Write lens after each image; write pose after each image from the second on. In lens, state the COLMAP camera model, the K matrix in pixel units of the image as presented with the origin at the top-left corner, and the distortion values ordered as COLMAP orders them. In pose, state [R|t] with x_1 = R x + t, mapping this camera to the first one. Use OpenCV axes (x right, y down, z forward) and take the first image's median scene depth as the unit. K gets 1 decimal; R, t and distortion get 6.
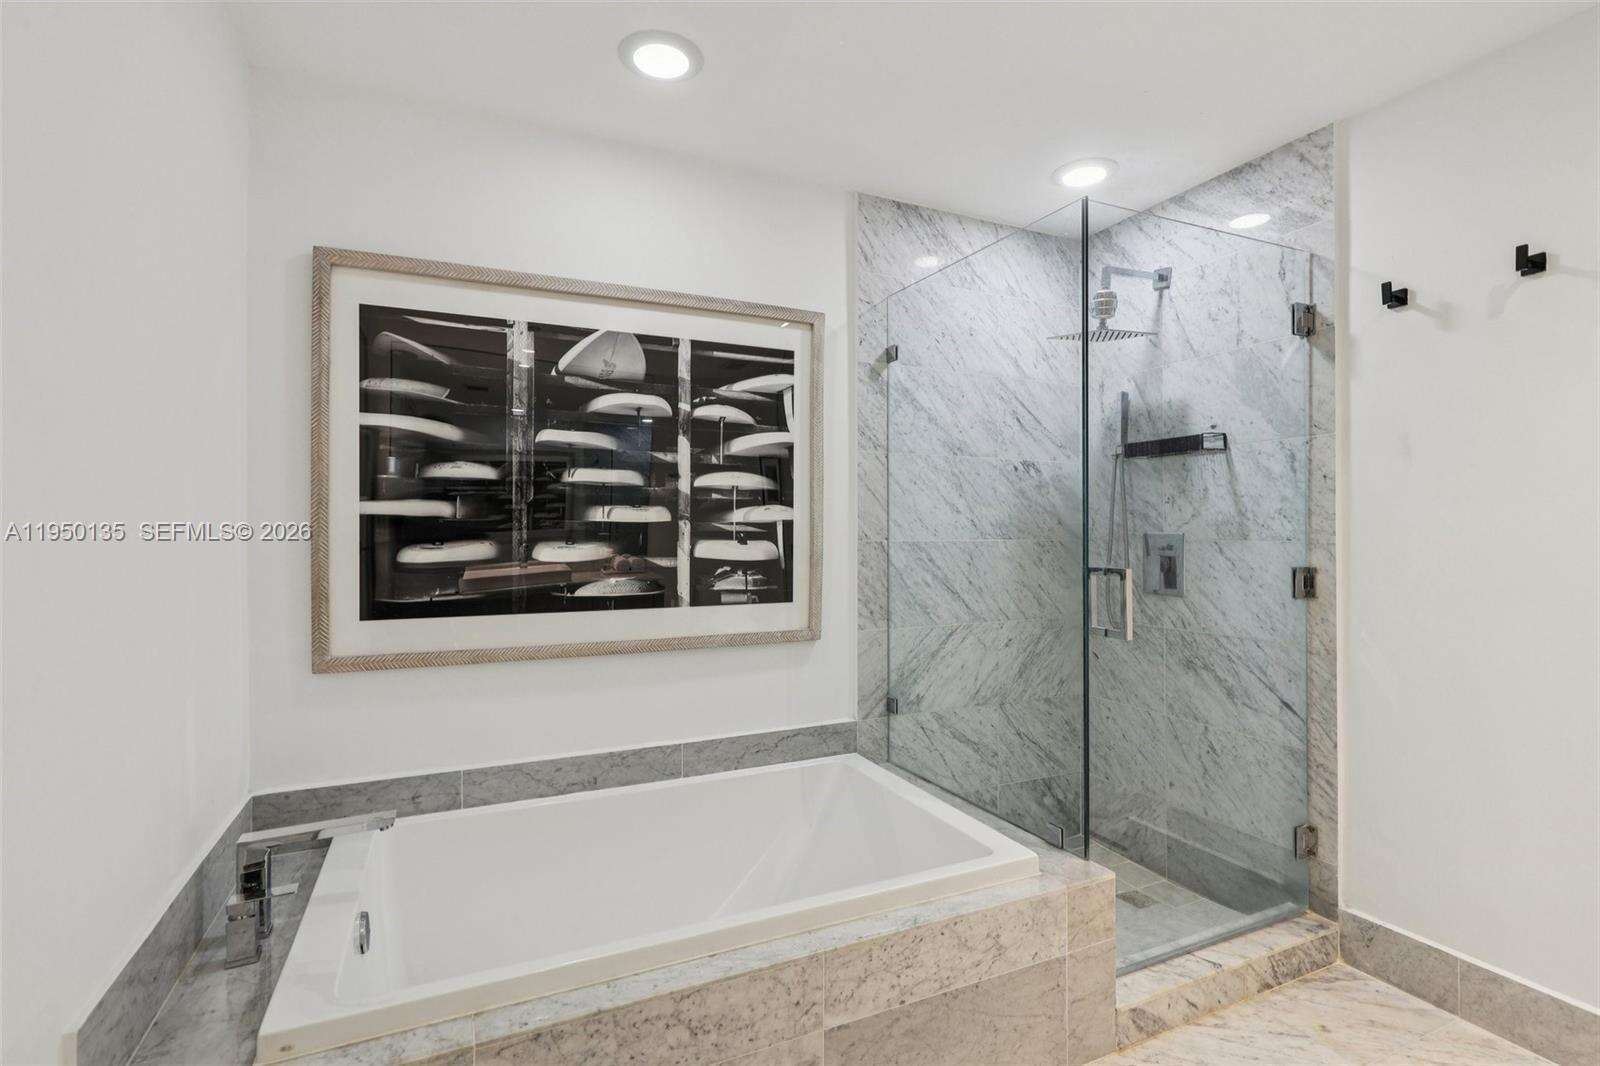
lens RADIAL K [[768.6, 0, 798.7], [0, 768.6, 528.2], [0, 0, 1]] dist [0.001363, -0.001140]
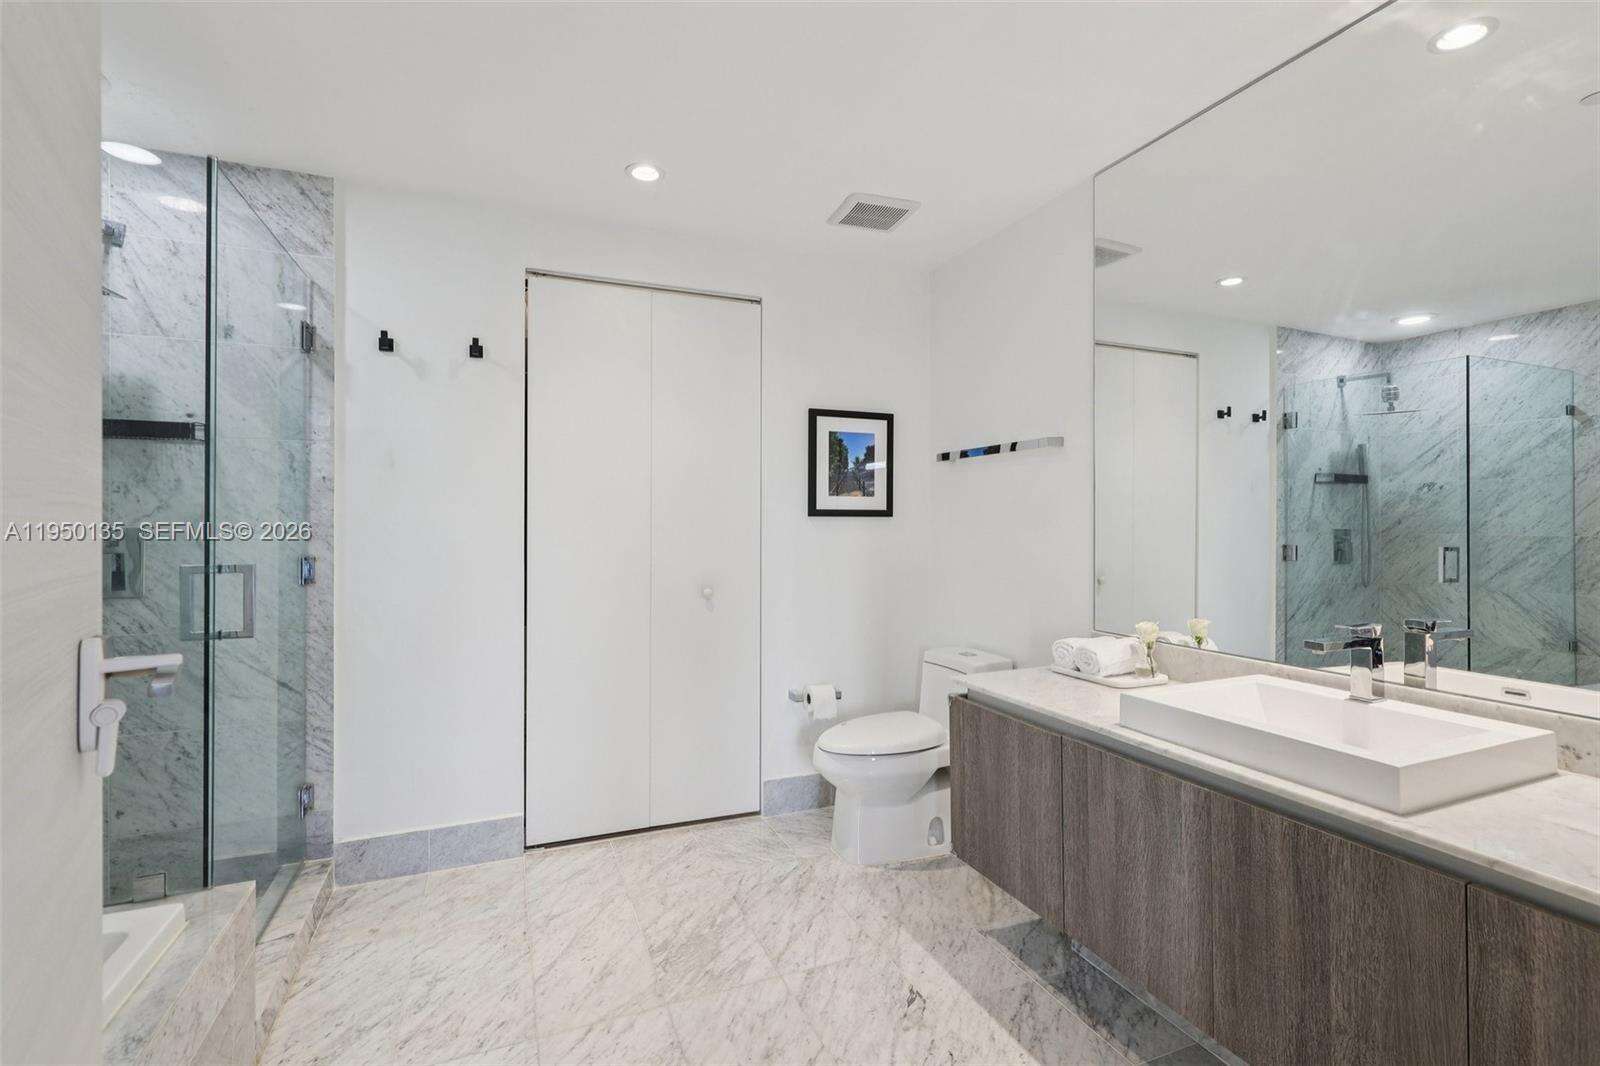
lens RADIAL K [[736.2, 0, 803.6], [0, 736.2, 523.6], [0, 0, 1]] dist [-0.001992, 0.000155]
pose [[0.031915, 0.005291, 0.999477, -0.386507], [-0.003112, 0.999982, -0.005195, 0.005334], [-0.999486, -0.002945, 0.031931, 0.231644]]
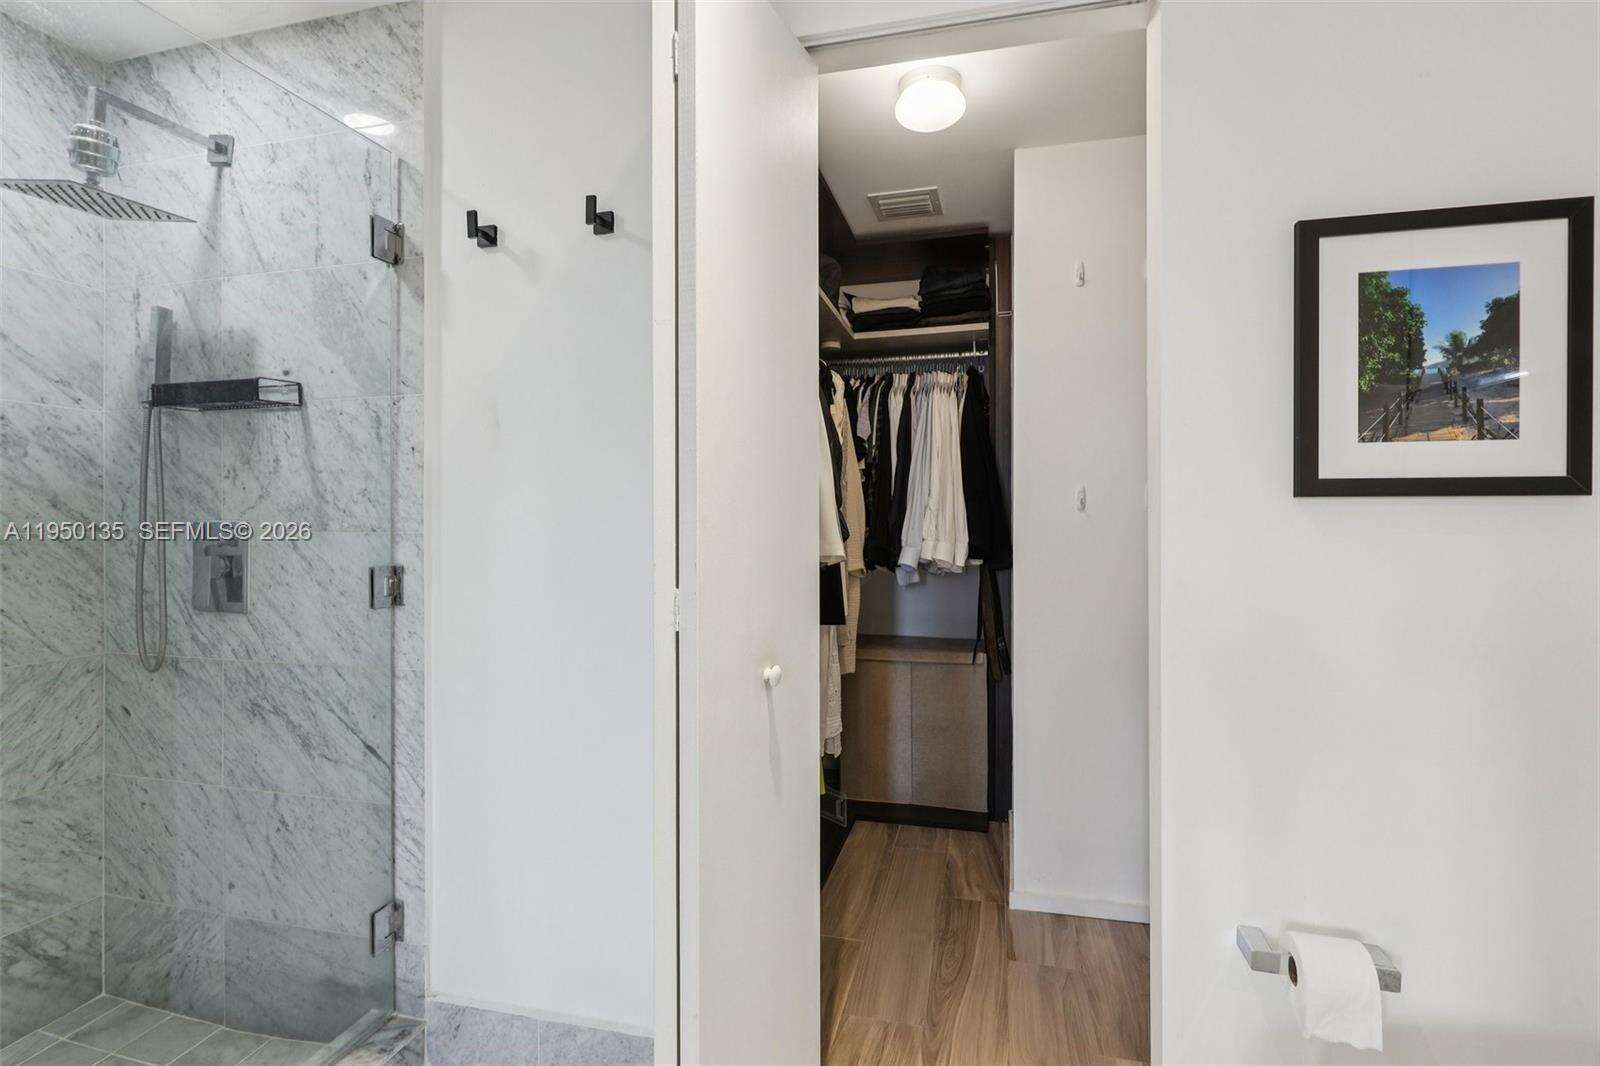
lens RADIAL K [[768.6, 0, 809.2], [0, 768.6, 514.1], [0, 0, 1]] dist [0.001363, -0.001140]
pose [[0.621019, 0.004147, 0.783784, 0.312085], [-0.002871, 0.999991, -0.003017, 0.000086], [-0.783790, -0.000377, 0.621026, 0.195507]]
